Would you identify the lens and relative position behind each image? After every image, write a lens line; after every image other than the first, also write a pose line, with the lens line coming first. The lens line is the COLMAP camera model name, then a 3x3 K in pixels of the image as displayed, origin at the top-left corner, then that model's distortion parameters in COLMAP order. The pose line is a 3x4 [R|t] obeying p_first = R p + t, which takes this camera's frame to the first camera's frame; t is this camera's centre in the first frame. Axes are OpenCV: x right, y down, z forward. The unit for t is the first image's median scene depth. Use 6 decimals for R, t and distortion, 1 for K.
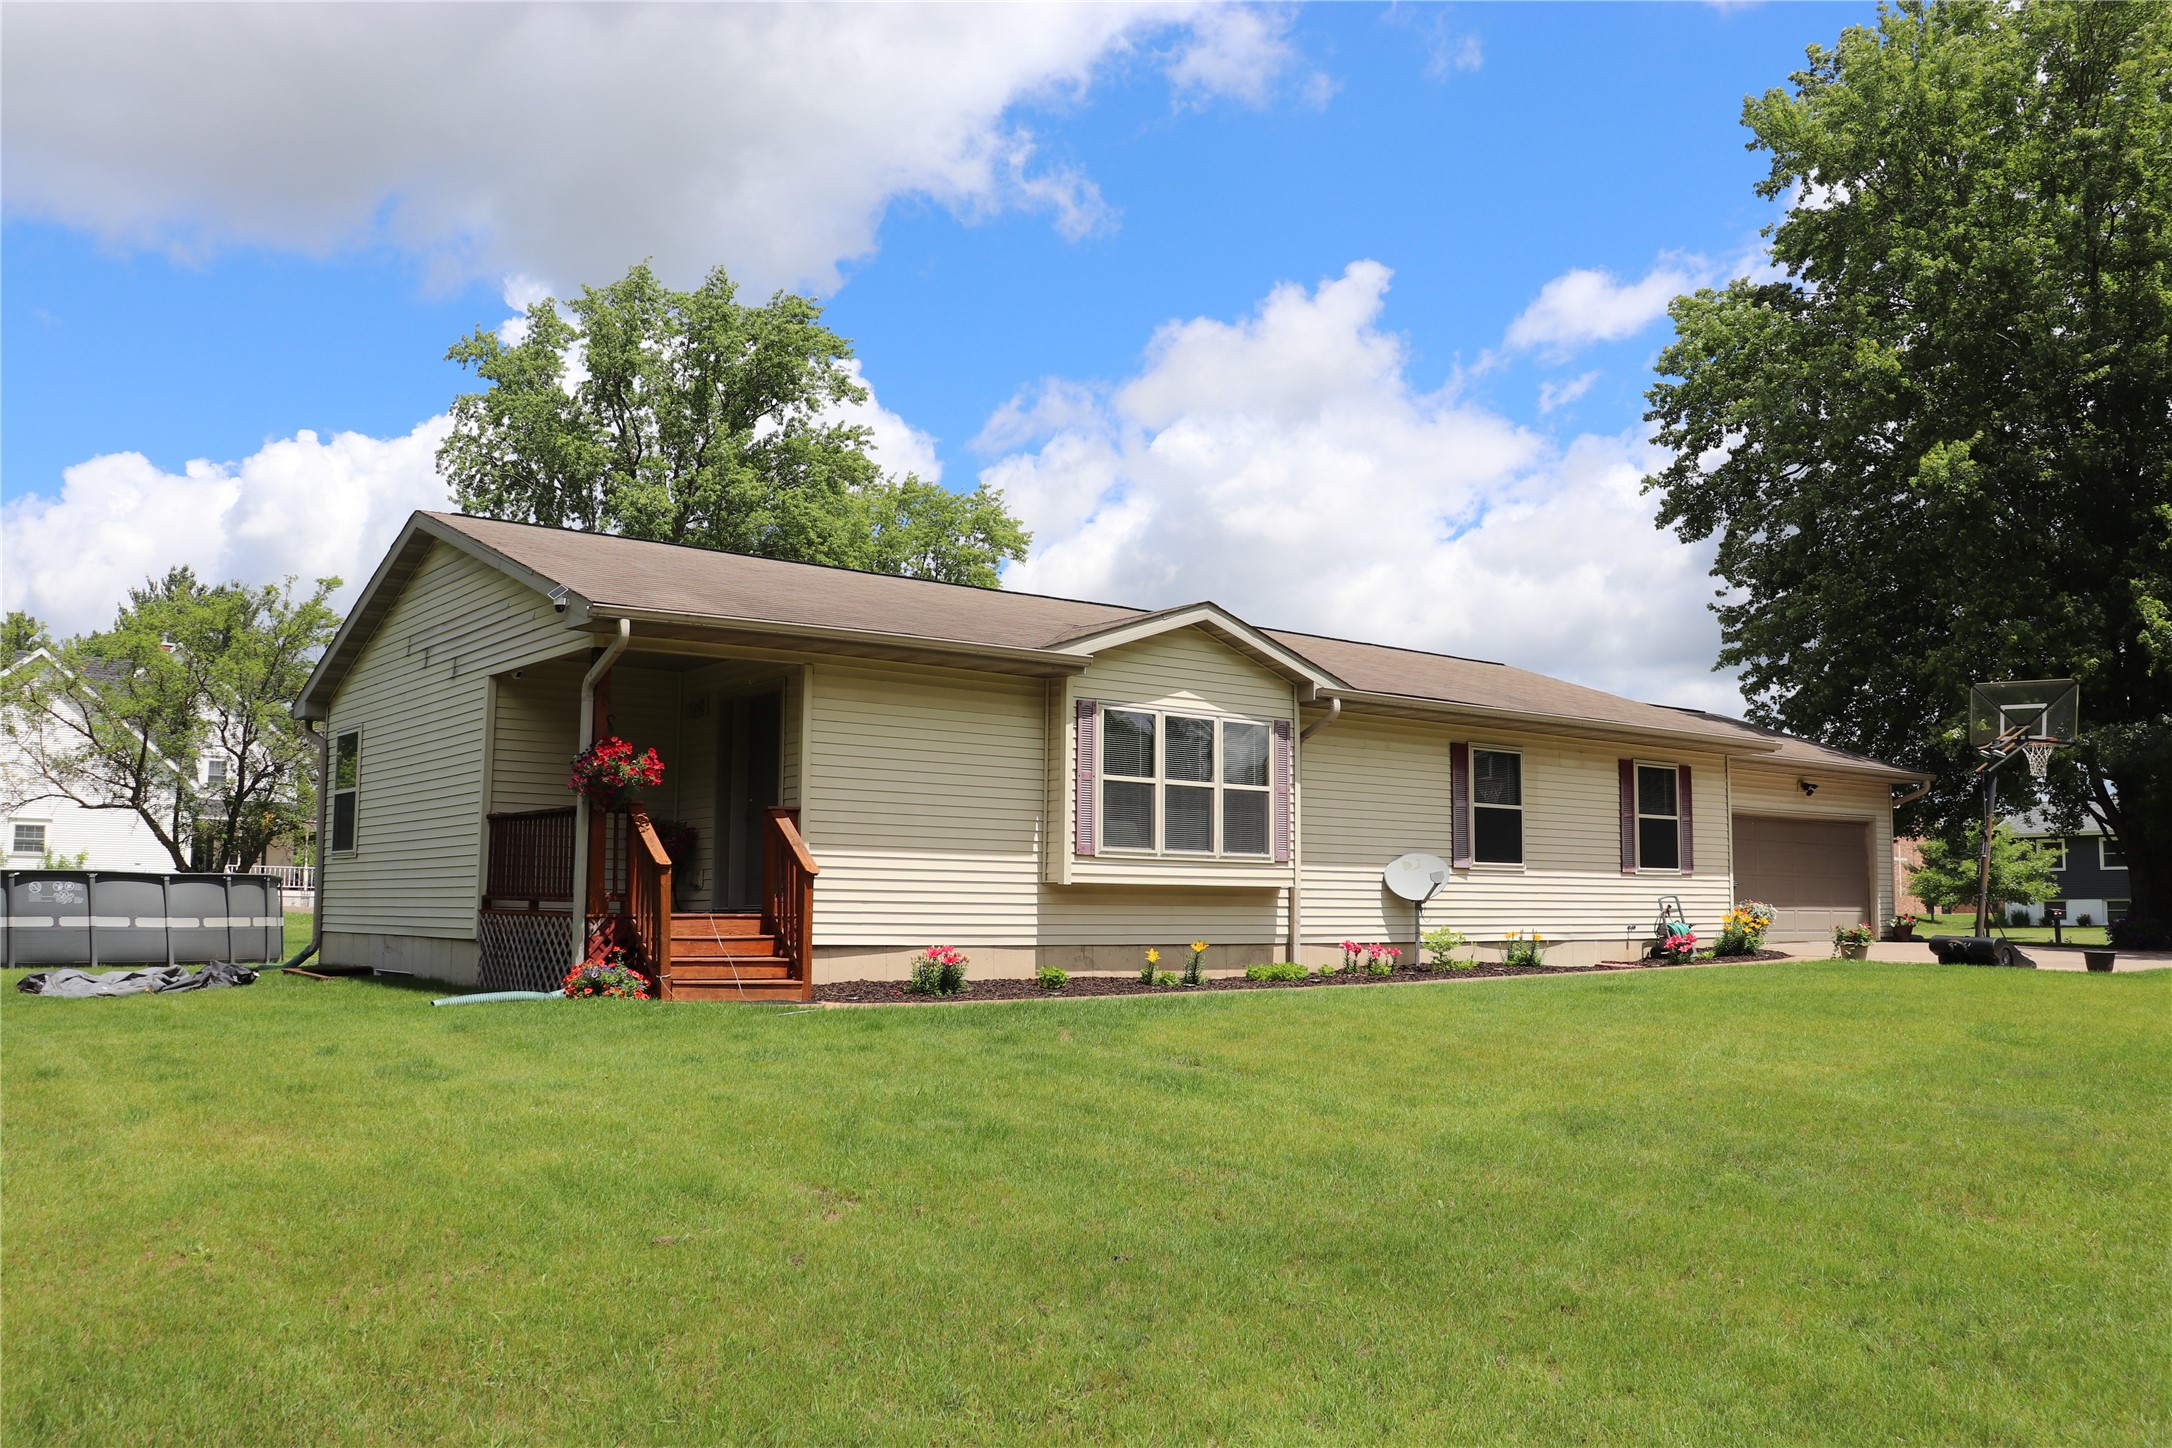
lens RADIAL K [[1783.1, 0, 1094.7], [0, 1783.1, 730.9], [0, 0, 1]] dist [-0.180360, 0.168218]
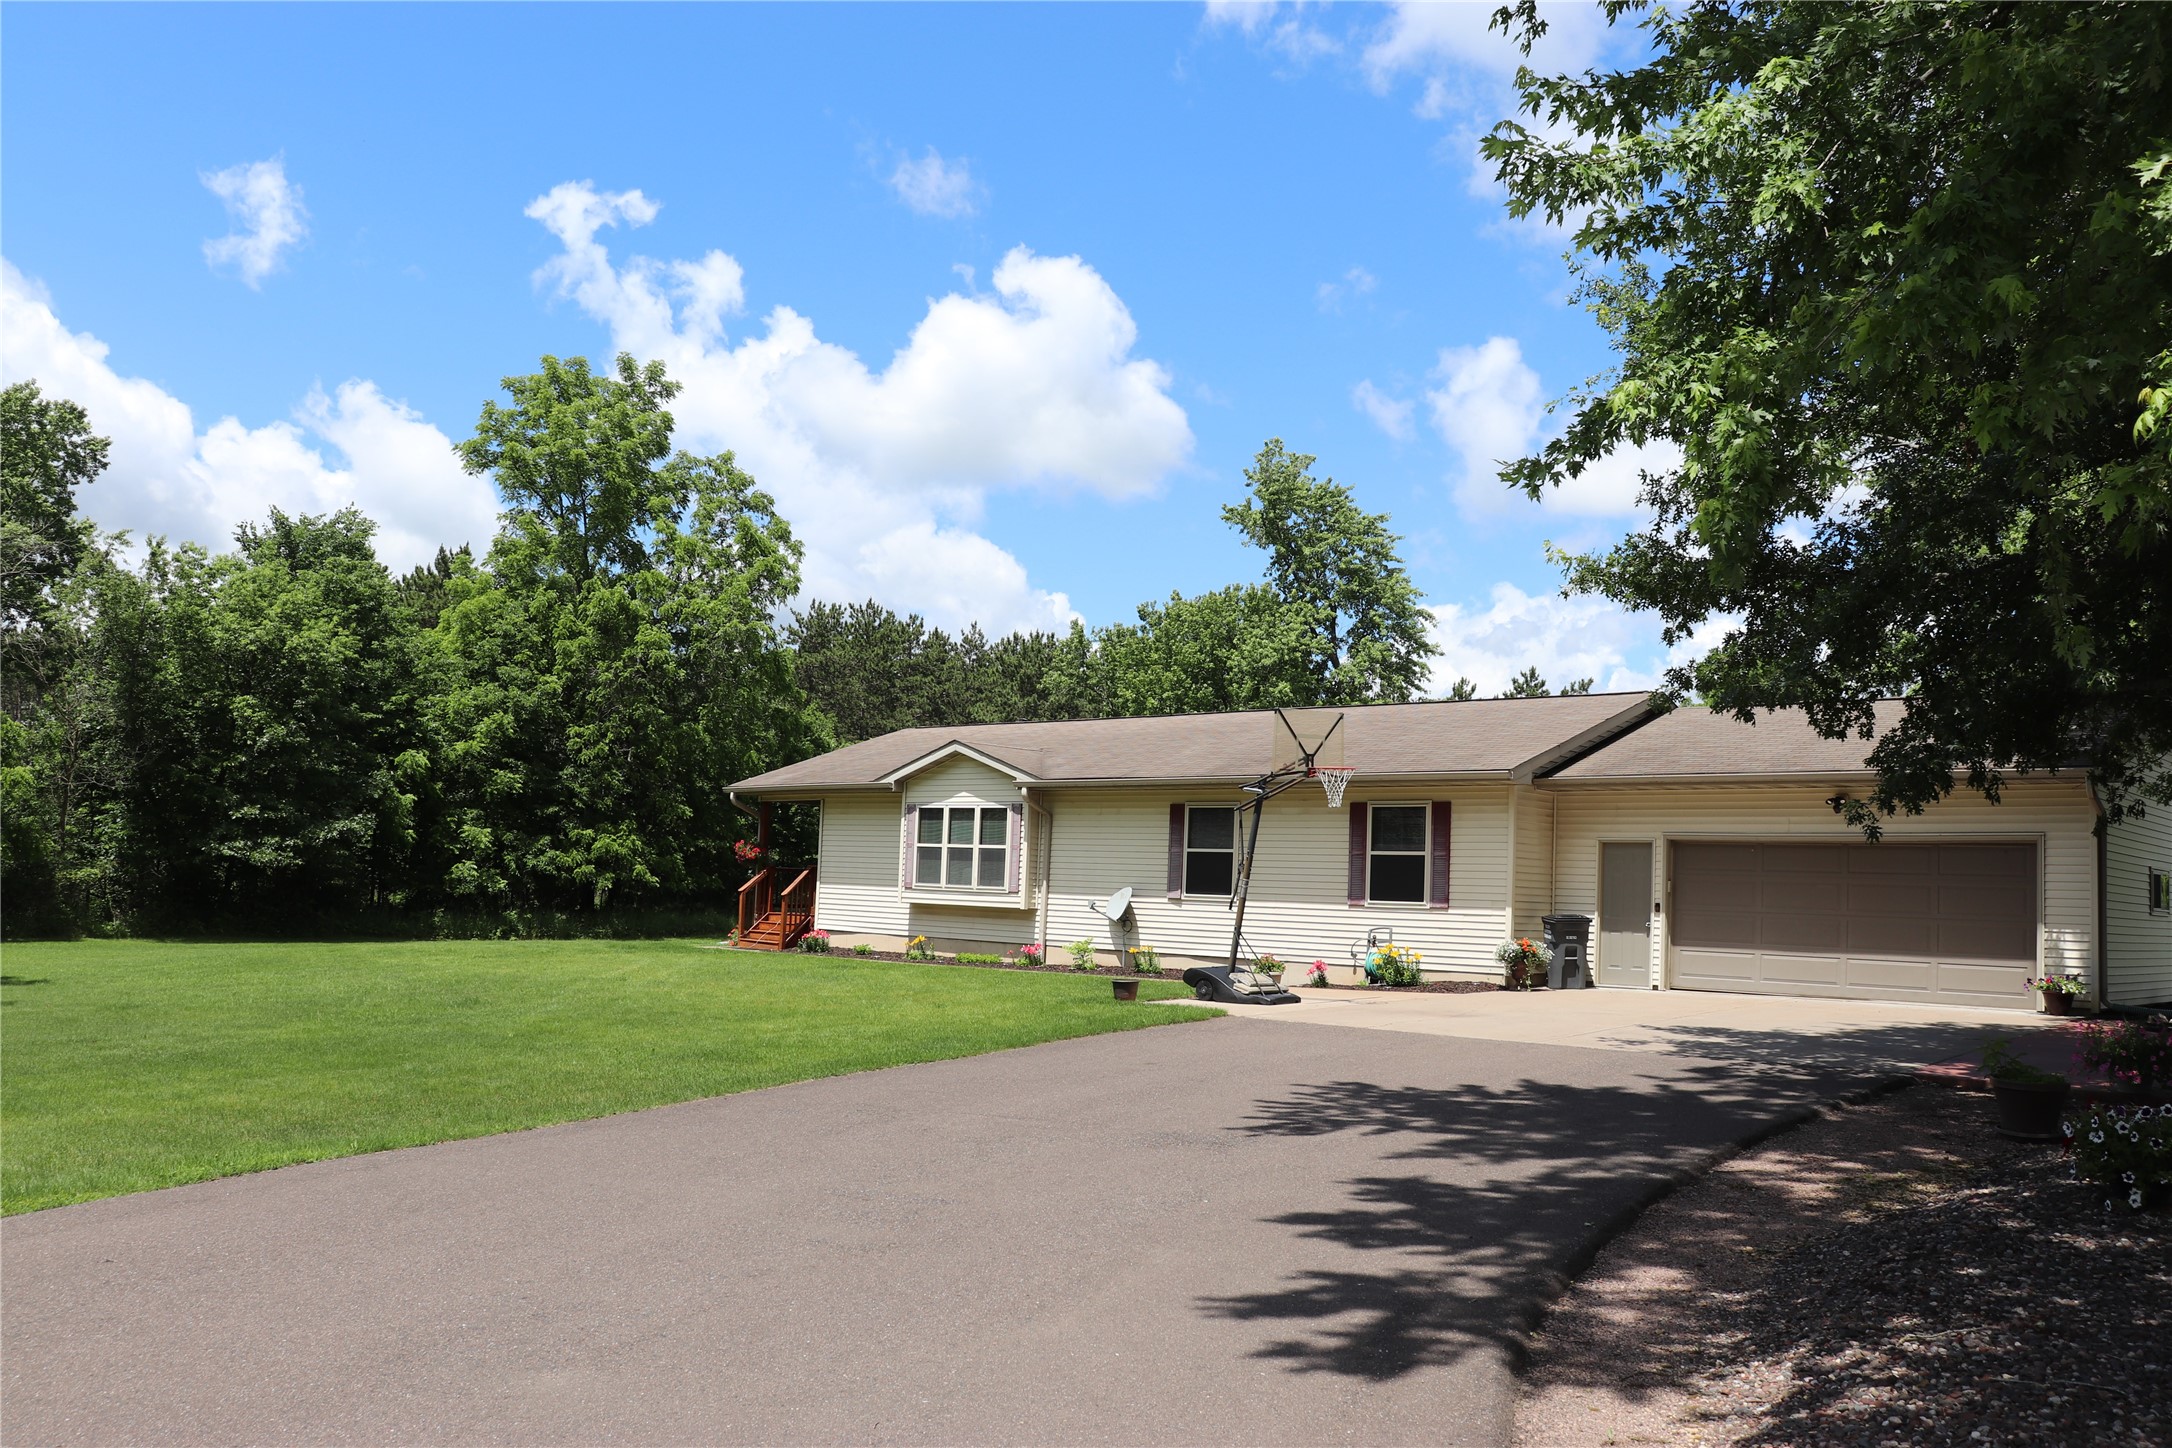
lens RADIAL K [[1783.1, 0, 1094.7], [0, 1783.1, 730.9], [0, 0, 1]] dist [-0.180360, 0.168218]
pose [[0.174953, -0.091030, -0.980360, 1.725911], [0.063354, 0.994694, -0.081055, 0.065107], [0.982536, -0.047929, 0.179791, 0.803818]]
